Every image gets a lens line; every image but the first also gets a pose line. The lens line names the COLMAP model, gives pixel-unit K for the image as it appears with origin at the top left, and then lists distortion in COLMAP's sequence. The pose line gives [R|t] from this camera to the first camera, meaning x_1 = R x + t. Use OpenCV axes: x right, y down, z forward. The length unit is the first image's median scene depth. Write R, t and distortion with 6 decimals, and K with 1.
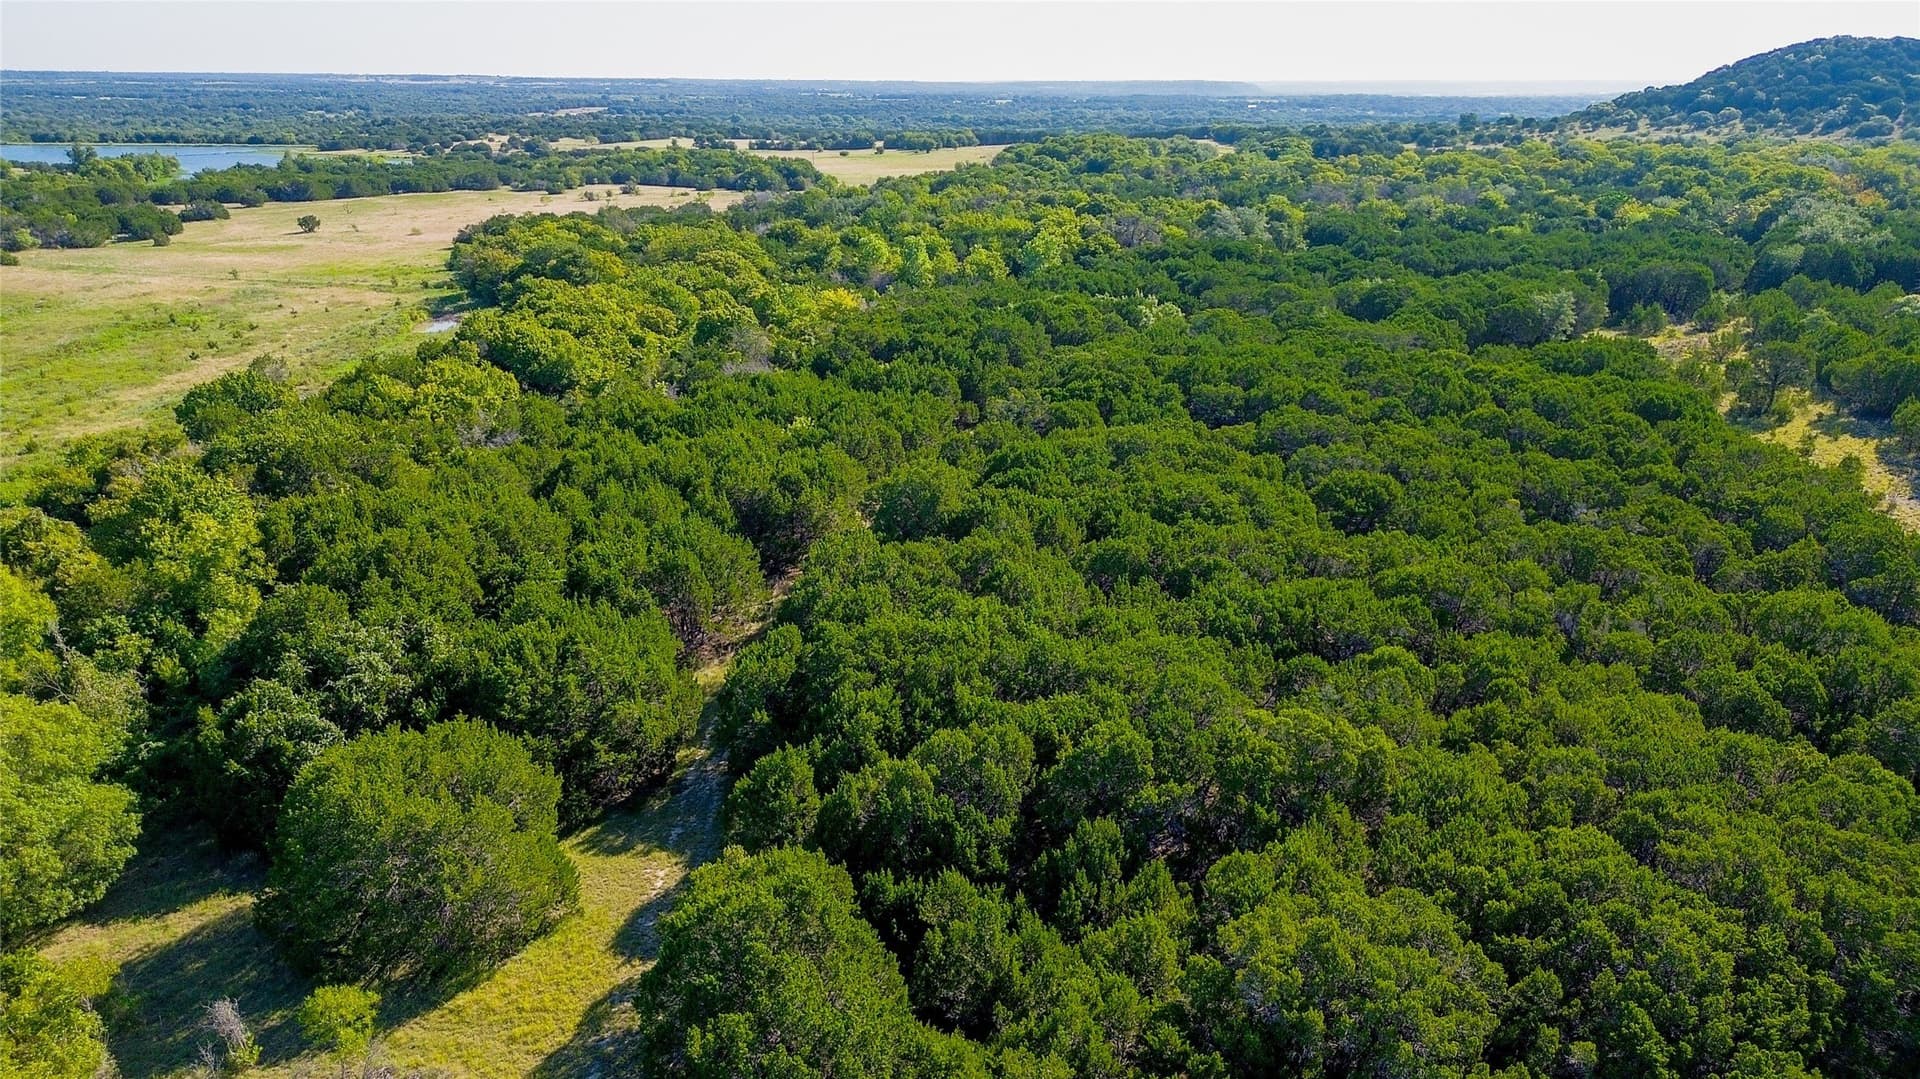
lens RADIAL K [[1356.2, 0, 960.0], [0, 1356.2, 539.5], [0, 0, 1]] dist [0.076889, -0.079811]
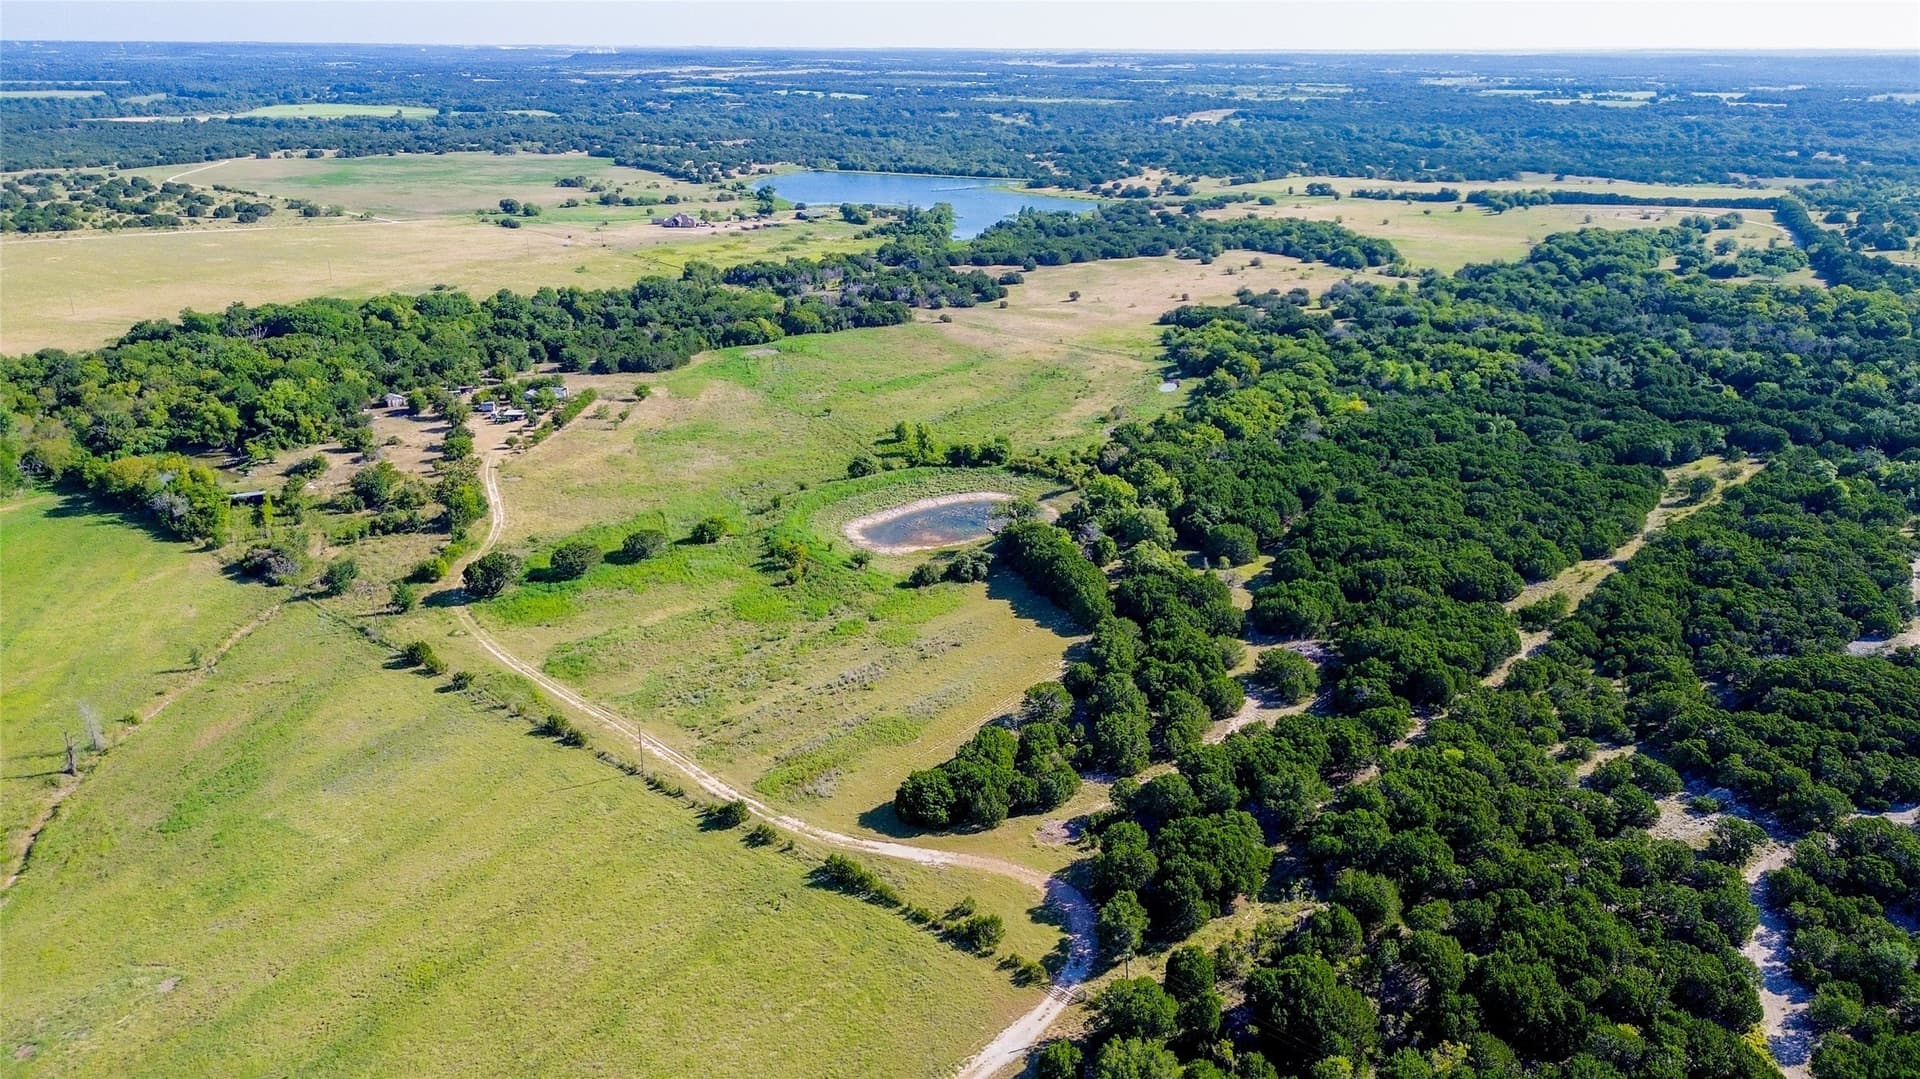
lens RADIAL K [[1356.2, 0, 960.0], [0, 1356.2, 539.5], [0, 0, 1]] dist [0.076889, -0.079811]
pose [[0.911959, 0.138898, -0.386054, 0.230295], [-0.129730, 0.990296, 0.049842, 0.023612], [0.389230, 0.004629, 0.921129, -1.428154]]
